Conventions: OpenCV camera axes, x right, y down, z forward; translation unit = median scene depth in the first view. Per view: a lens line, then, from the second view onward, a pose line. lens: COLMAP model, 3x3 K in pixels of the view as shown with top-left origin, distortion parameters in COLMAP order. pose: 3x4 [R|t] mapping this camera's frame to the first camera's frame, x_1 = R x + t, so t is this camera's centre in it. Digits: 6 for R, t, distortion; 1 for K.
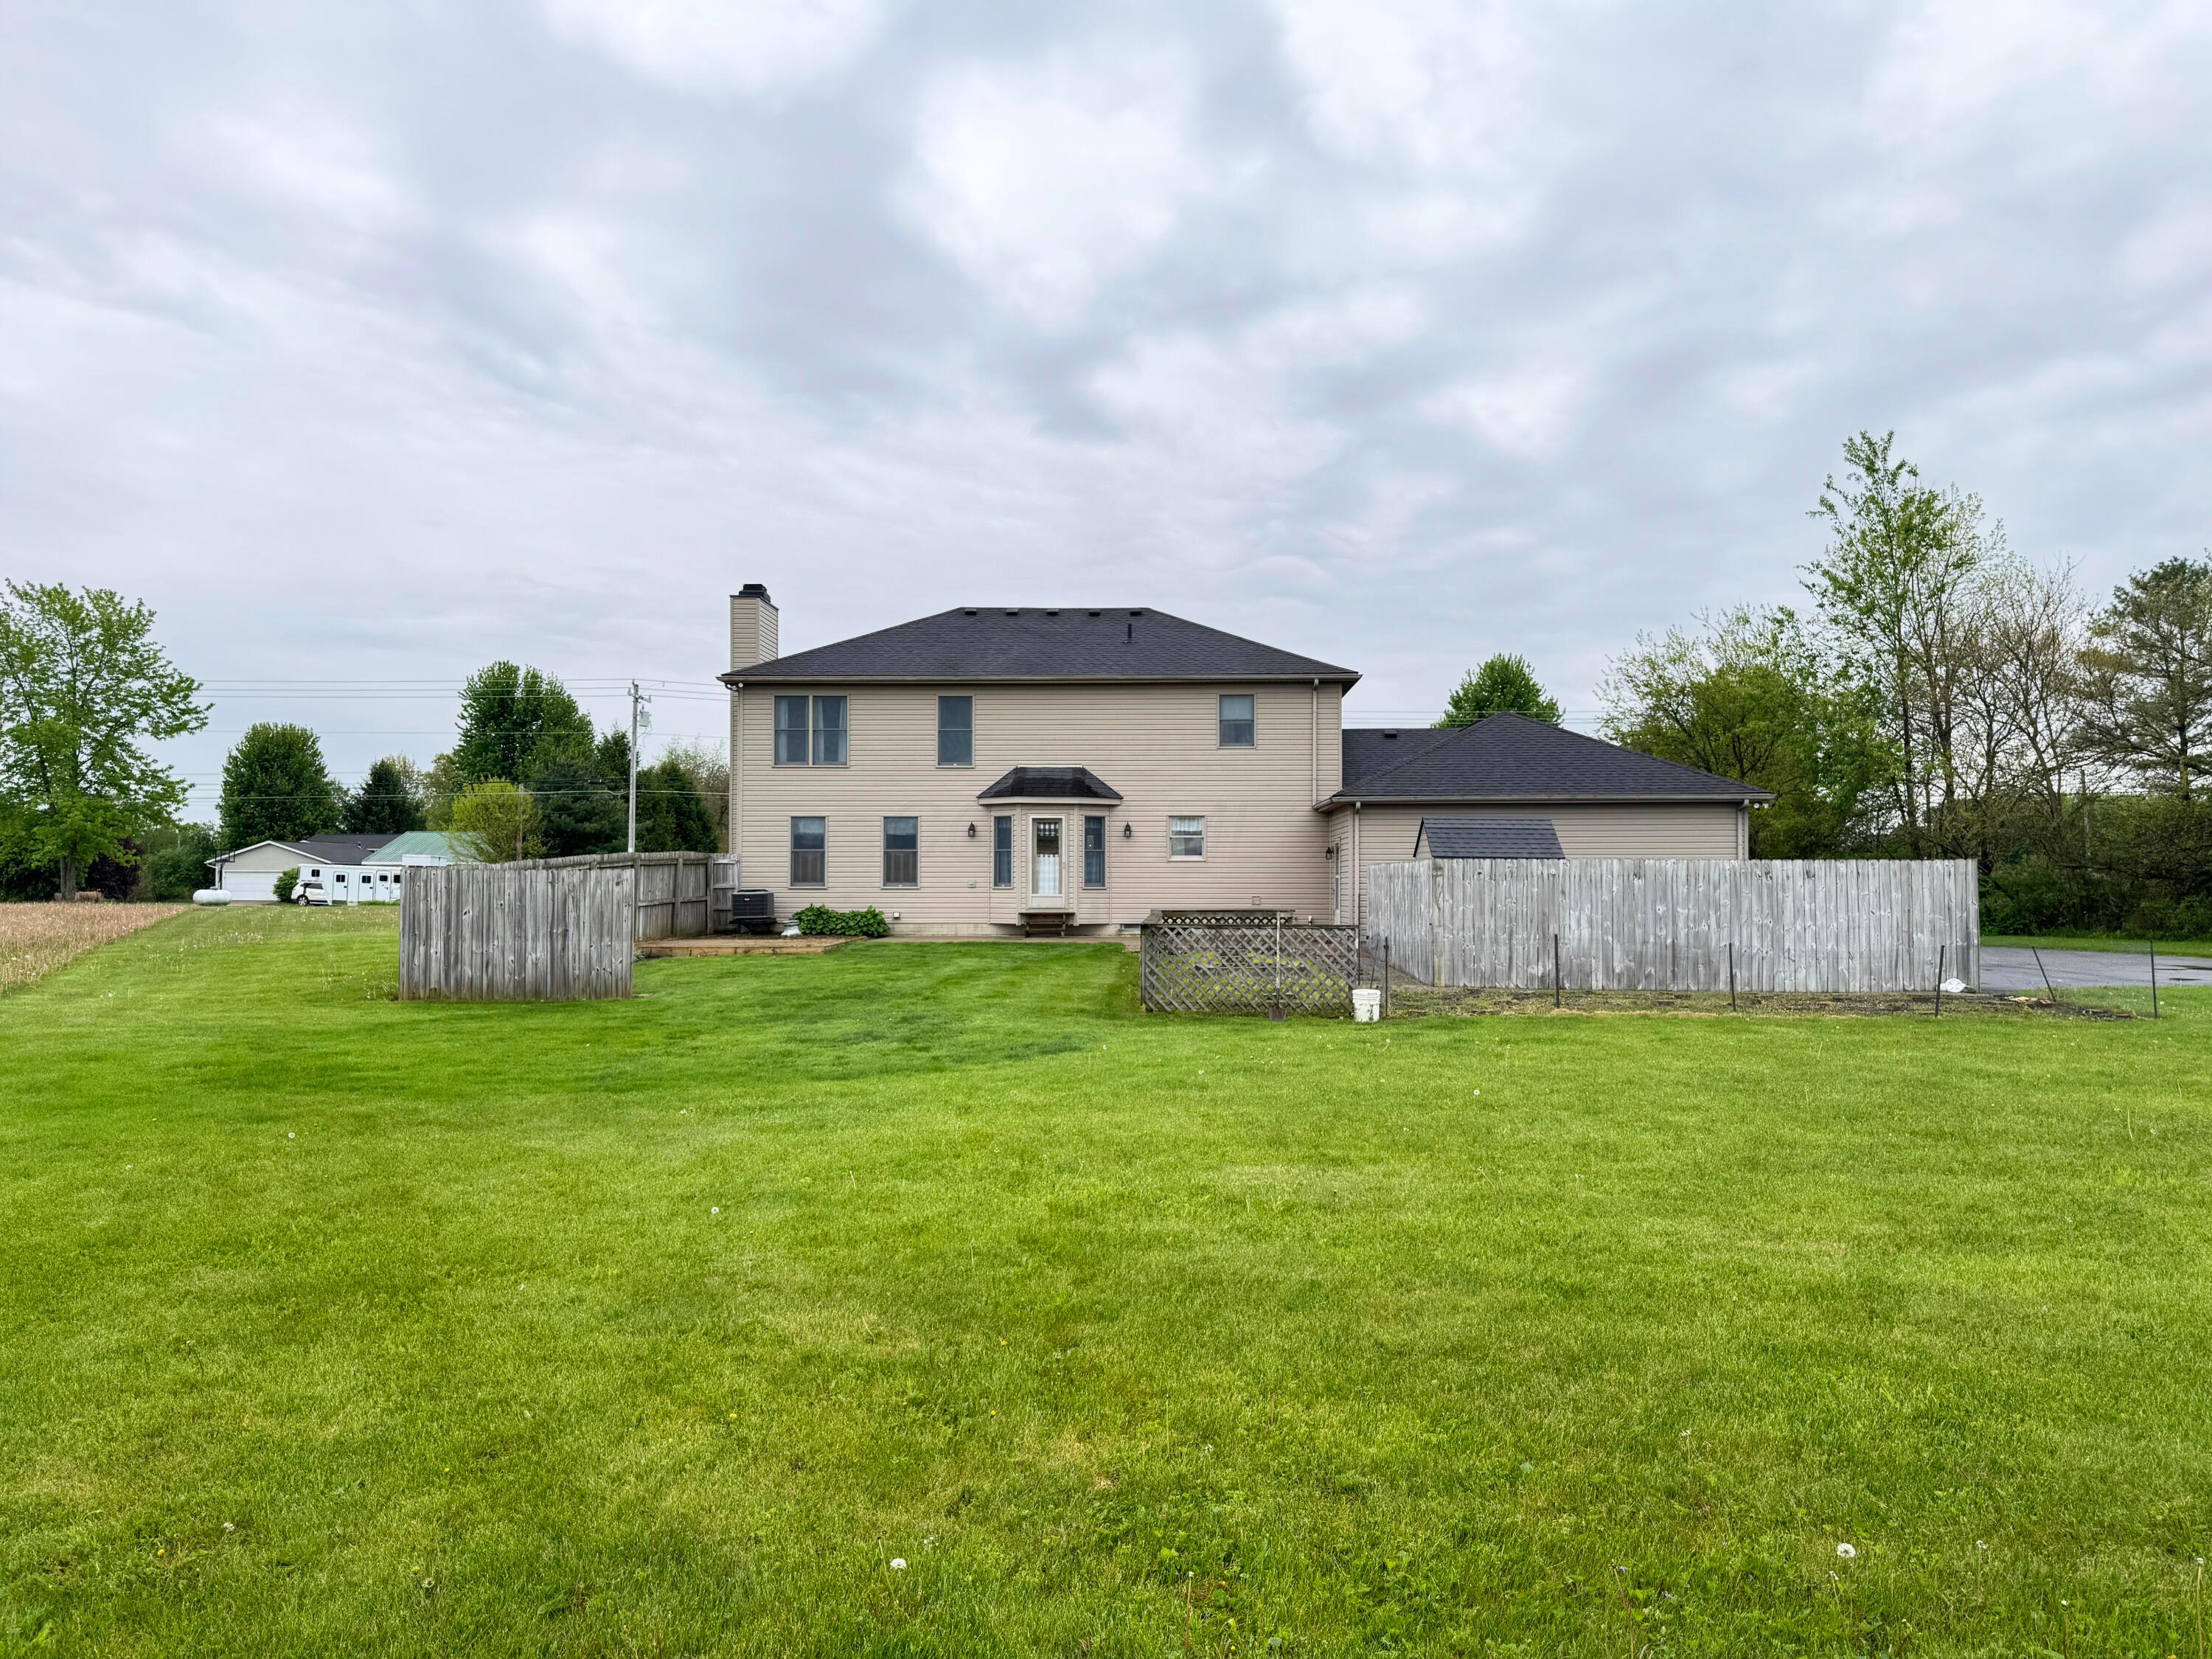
lens RADIAL K [[1538.3, 0, 1105.3], [0, 1538.3, 828.8], [0, 0, 1]] dist [0.093620, 0.000340]
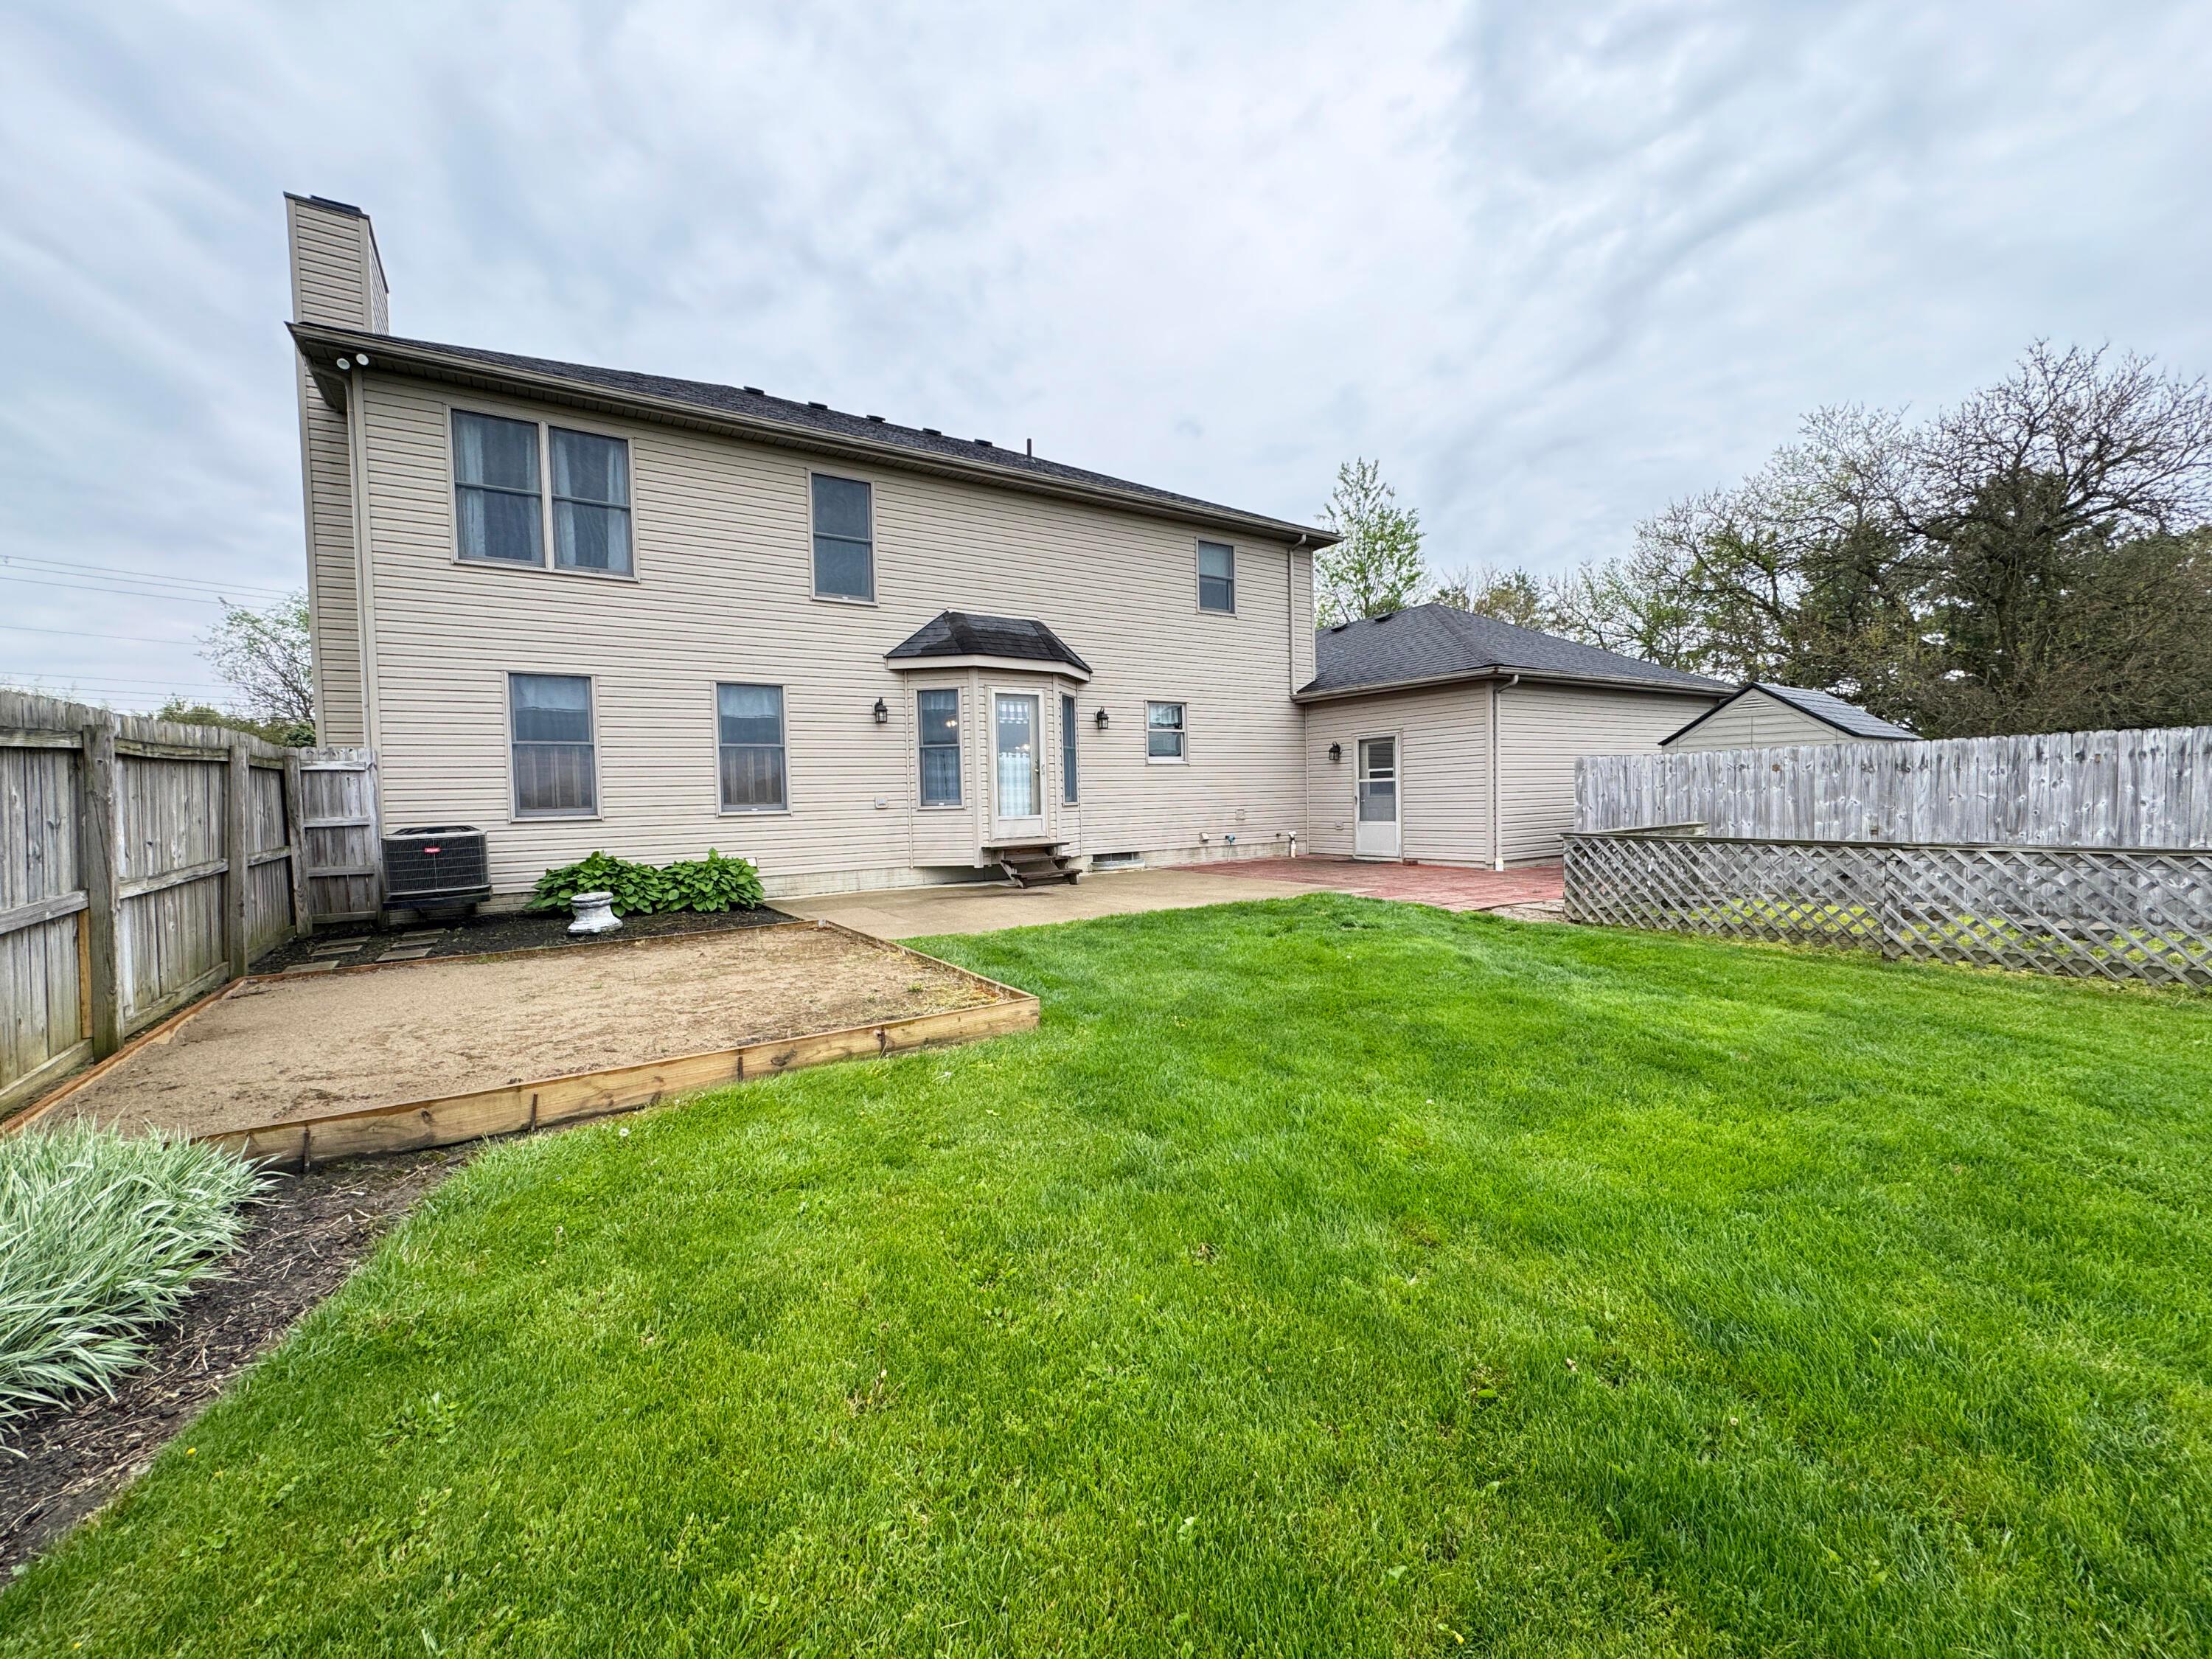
lens RADIAL K [[888.6, 0, 1103.0], [0, 888.6, 824.3], [0, 0, 1]] dist [-0.000932, 0.000016]
pose [[0.800815, -0.041040, 0.597504, -0.223650], [0.010429, 0.998454, 0.054602, 0.026166], [-0.598821, -0.037495, 0.800004, 0.675927]]
